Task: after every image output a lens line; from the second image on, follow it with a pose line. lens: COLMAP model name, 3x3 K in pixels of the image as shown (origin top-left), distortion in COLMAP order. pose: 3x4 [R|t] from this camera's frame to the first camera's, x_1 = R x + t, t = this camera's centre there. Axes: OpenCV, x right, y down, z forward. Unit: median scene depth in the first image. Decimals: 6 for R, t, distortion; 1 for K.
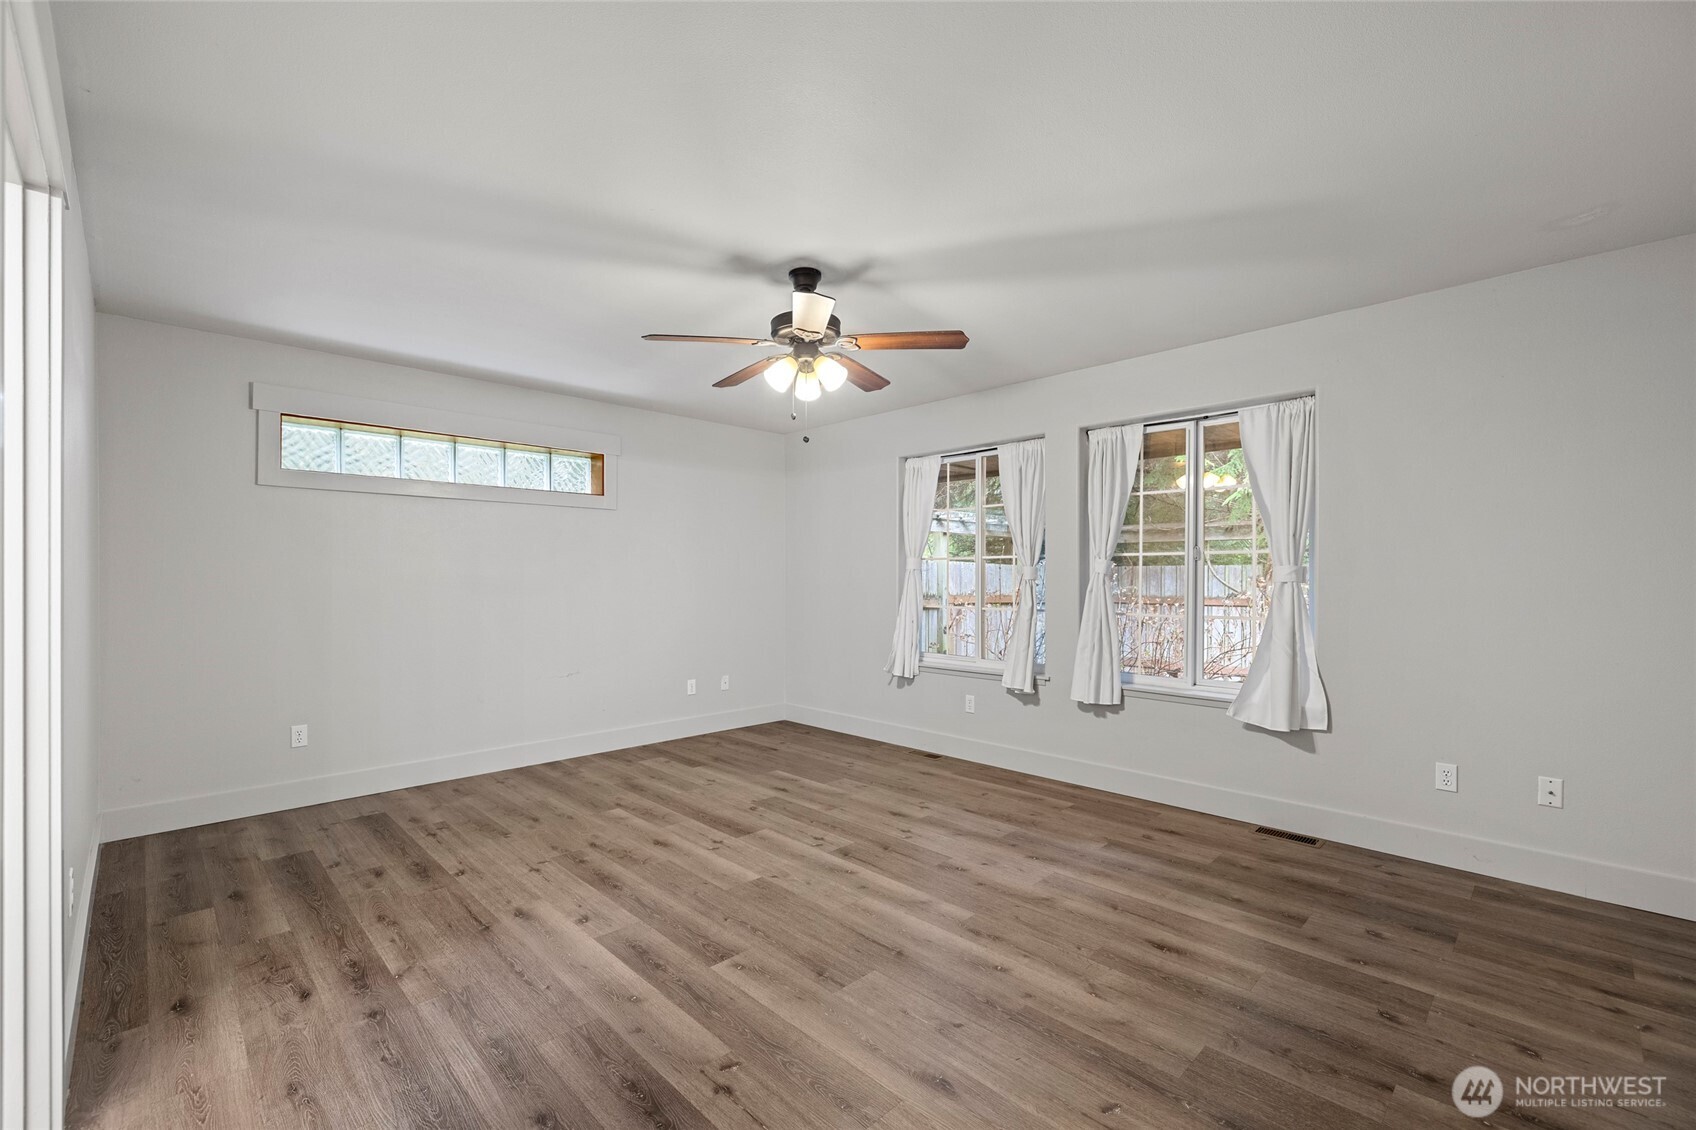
lens RADIAL K [[715.2, 0, 837.4], [0, 715.2, 548.5], [0, 0, 1]] dist [-0.000768, -0.000036]
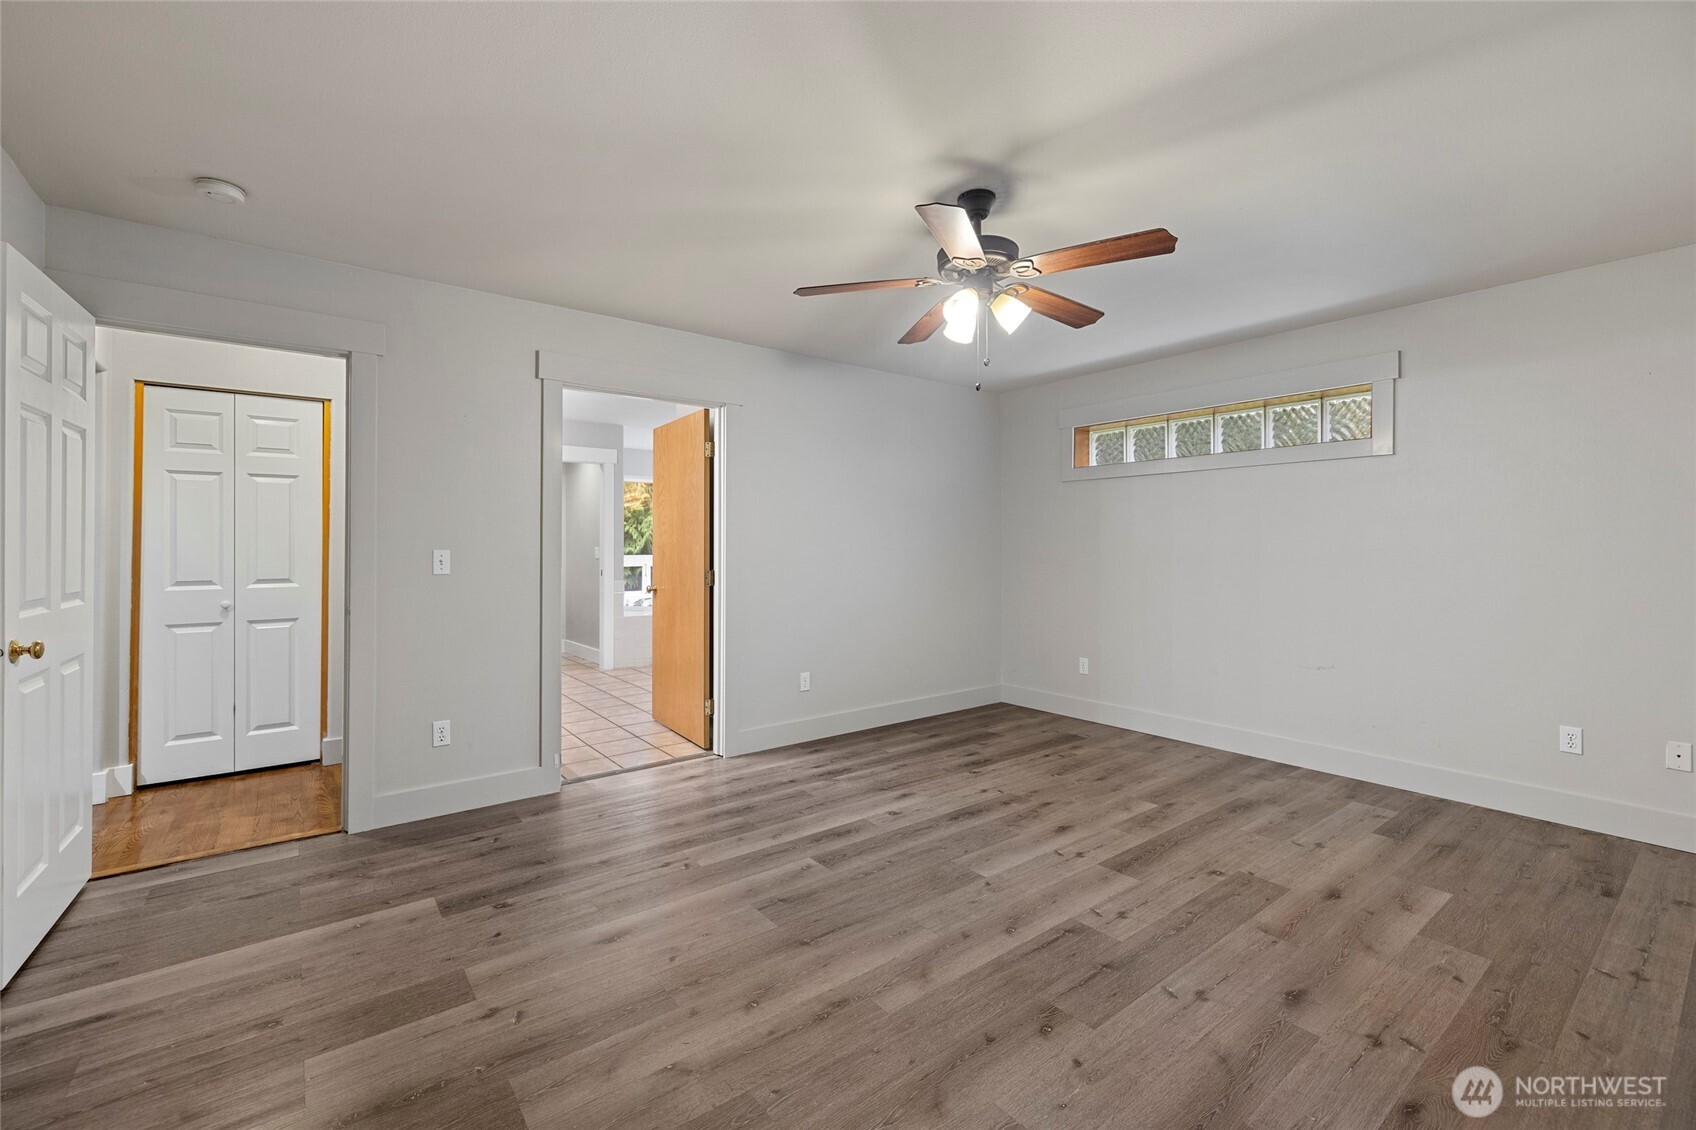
lens RADIAL K [[715.2, 0, 837.4], [0, 715.2, 548.5], [0, 0, 1]] dist [-0.000768, -0.000036]
pose [[-0.120375, 0.001250, -0.992728, 0.768204], [0.038795, 0.999241, -0.003446, 0.038629], [0.991970, -0.038928, -0.120333, 0.888982]]
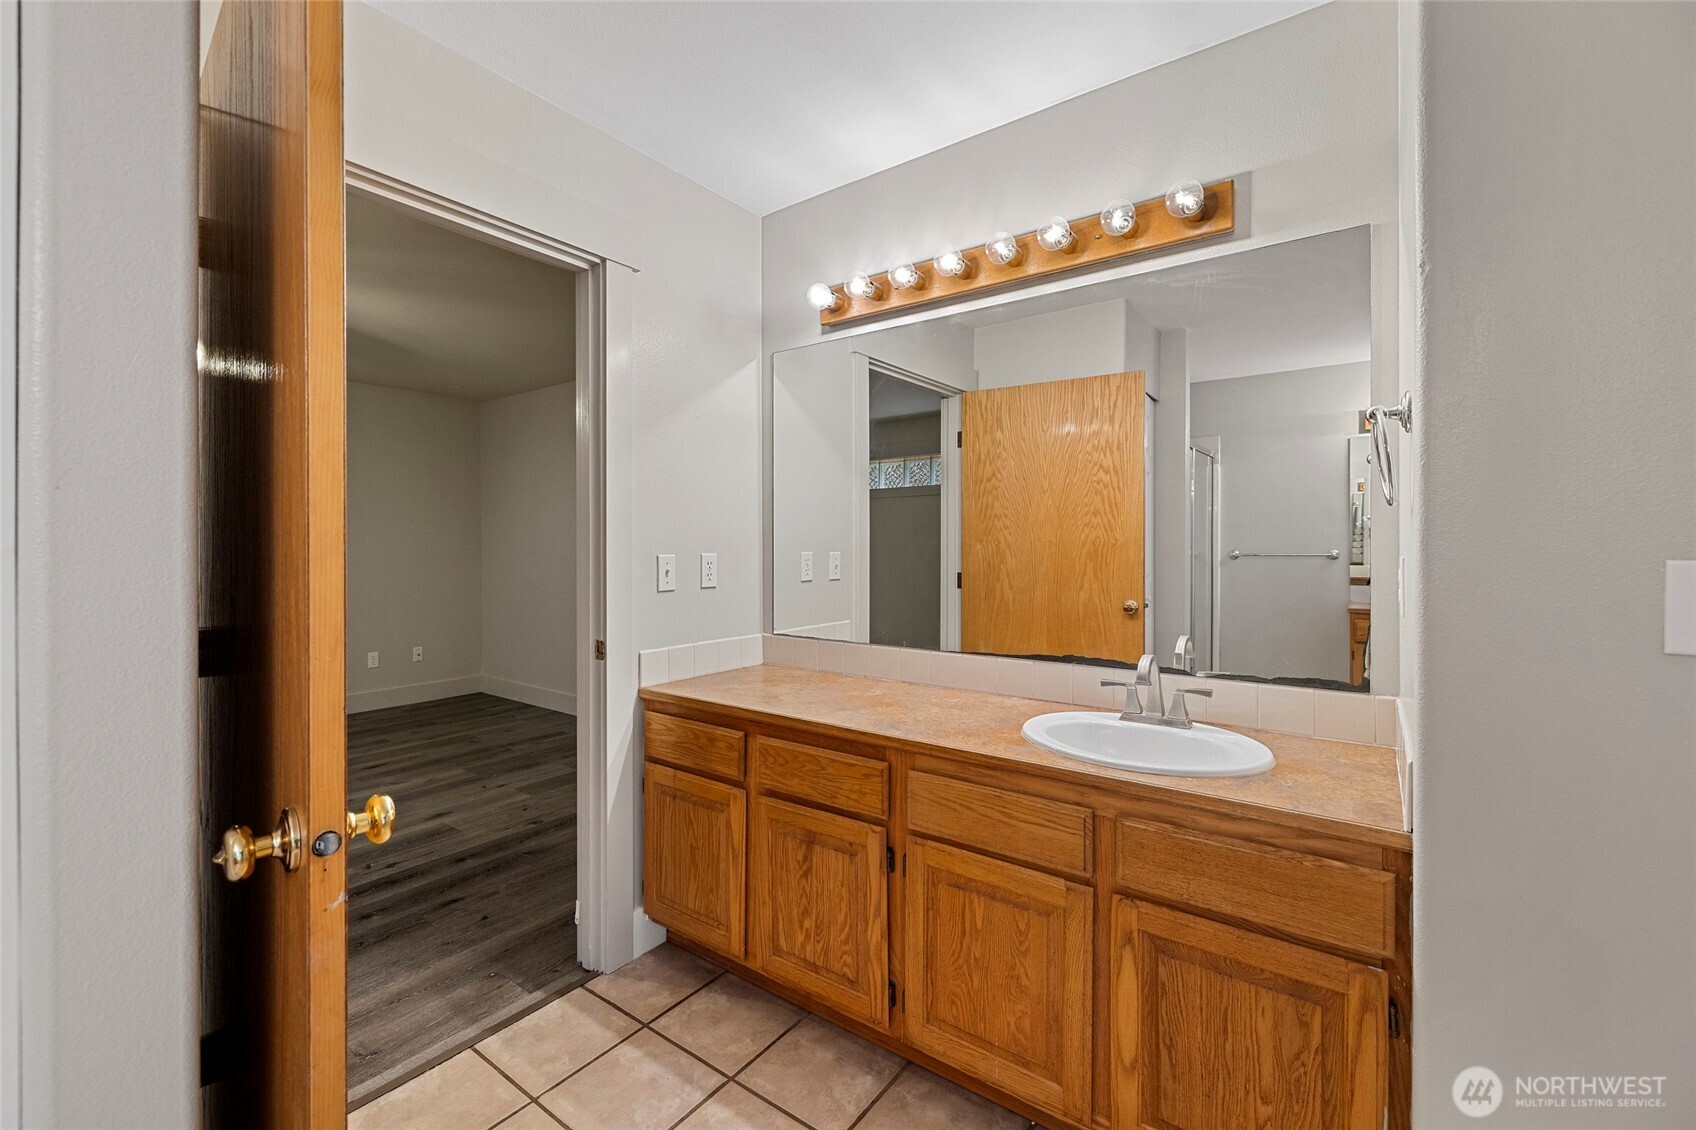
lens RADIAL K [[715.2, 0, 837.4], [0, 715.2, 548.5], [0, 0, 1]] dist [-0.000768, -0.000036]
pose [[-0.158600, -0.002853, 0.987339, -1.066413], [-0.037992, 0.999273, -0.003215, 0.004114], [-0.986612, -0.038021, -0.158593, 0.158684]]
